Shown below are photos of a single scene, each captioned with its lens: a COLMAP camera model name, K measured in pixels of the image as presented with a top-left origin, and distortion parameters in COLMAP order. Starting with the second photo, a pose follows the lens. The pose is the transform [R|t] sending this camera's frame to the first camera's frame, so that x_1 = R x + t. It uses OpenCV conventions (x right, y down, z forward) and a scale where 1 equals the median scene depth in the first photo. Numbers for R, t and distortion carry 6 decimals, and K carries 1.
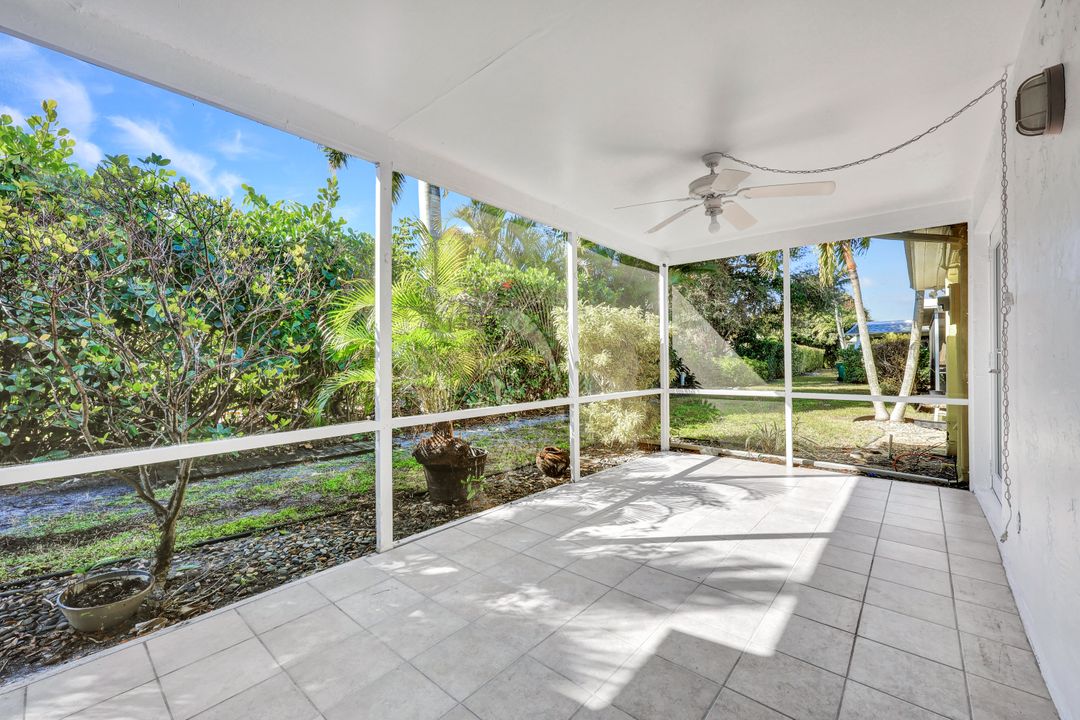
lens RADIAL K [[432.6, 0, 537.6], [0, 432.6, 355.1], [0, 0, 1]] dist [0.000946, 0.000153]
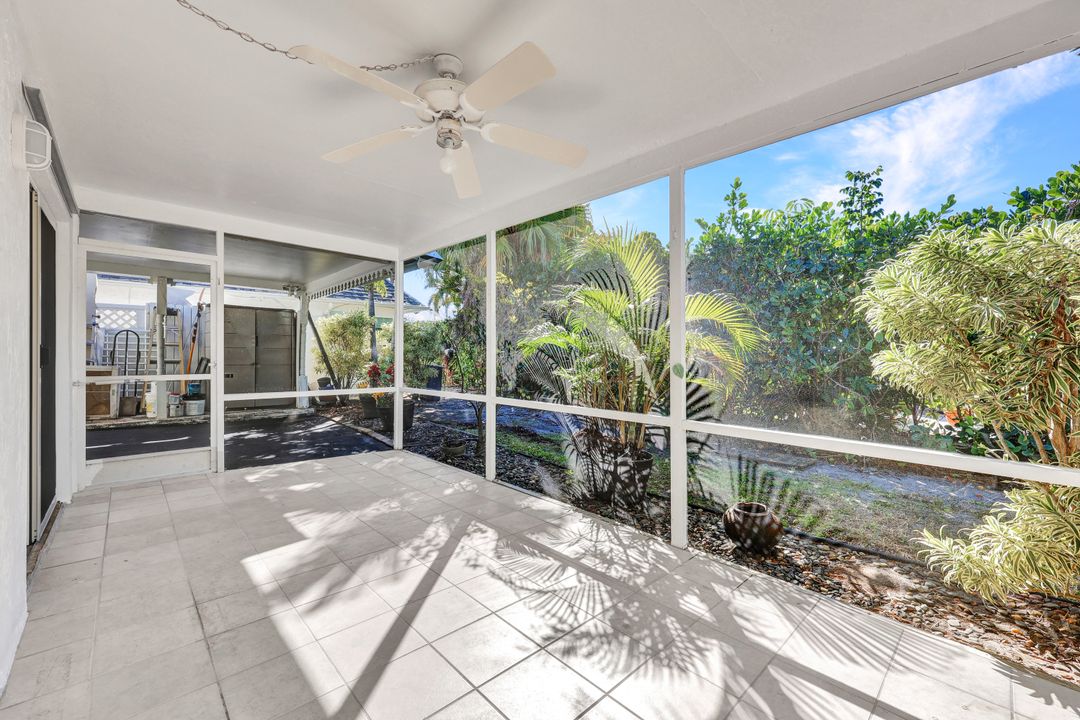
lens RADIAL K [[432.6, 0, 537.6], [0, 432.6, 355.1], [0, 0, 1]] dist [0.000946, 0.000153]
pose [[-0.083844, -0.003604, -0.996472, 0.905630], [-0.004217, 0.999986, -0.003262, 0.008524], [0.996470, 0.003928, -0.083858, 1.007959]]
